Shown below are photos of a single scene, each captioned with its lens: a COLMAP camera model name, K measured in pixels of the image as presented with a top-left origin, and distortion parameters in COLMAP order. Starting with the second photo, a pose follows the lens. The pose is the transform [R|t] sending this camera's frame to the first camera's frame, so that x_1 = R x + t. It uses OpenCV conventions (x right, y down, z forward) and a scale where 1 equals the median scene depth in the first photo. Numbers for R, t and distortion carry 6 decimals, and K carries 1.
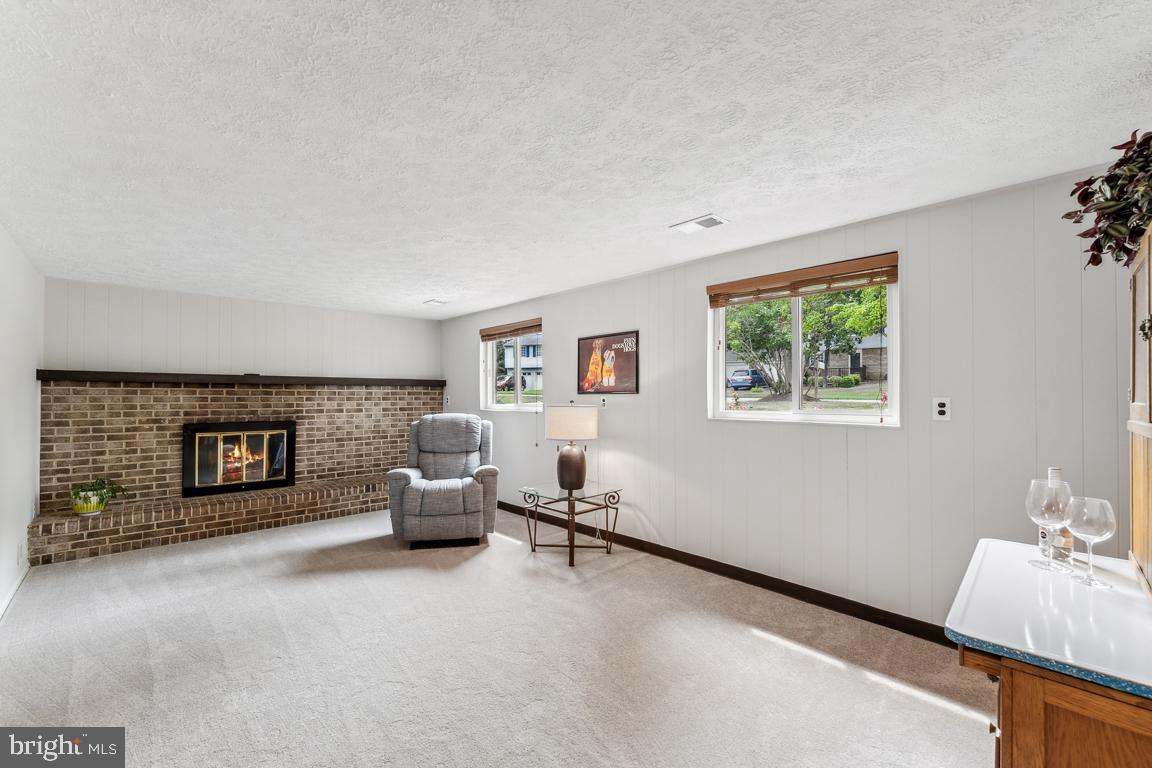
lens RADIAL K [[478.9, 0, 575.9], [0, 478.9, 389.0], [0, 0, 1]] dist [0.000433, -0.000389]
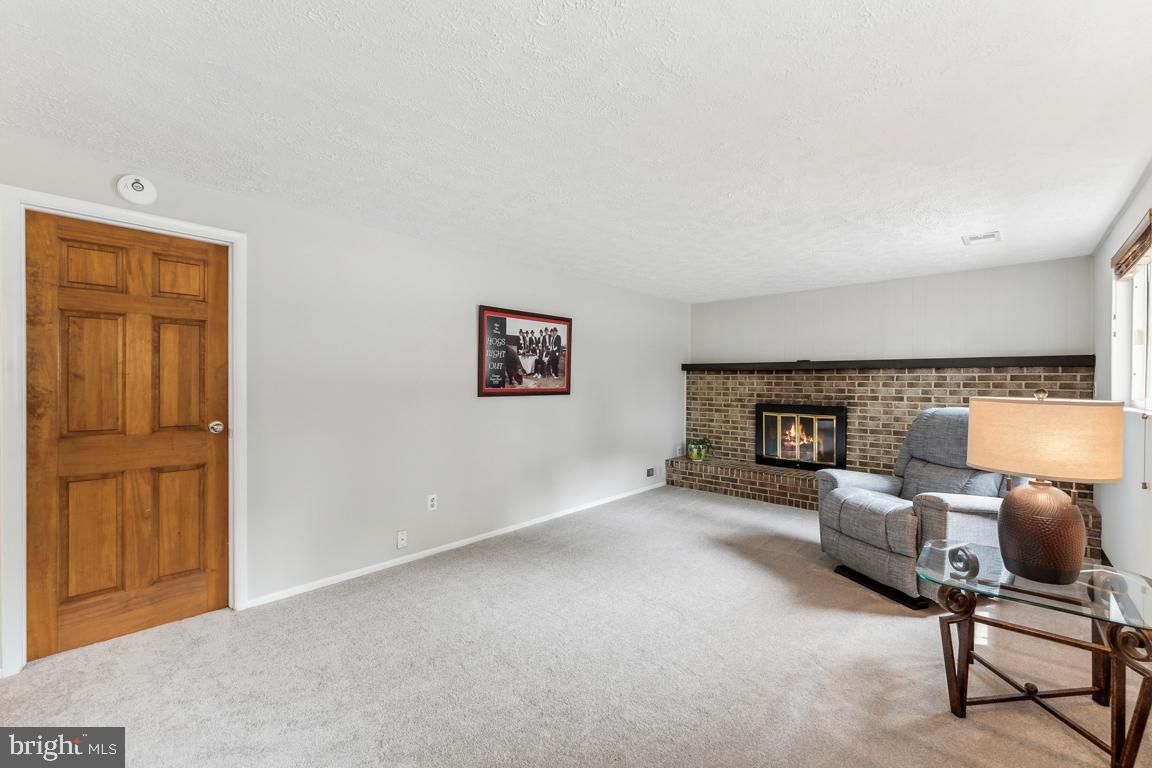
lens RADIAL K [[478.9, 0, 577.4], [0, 478.9, 383.1], [0, 0, 1]] dist [0.000433, -0.000389]
pose [[0.071217, 0.003803, -0.997454, 0.373079], [0.009655, 0.999943, 0.004502, 0.010348], [0.997414, -0.009951, 0.071177, 0.453760]]
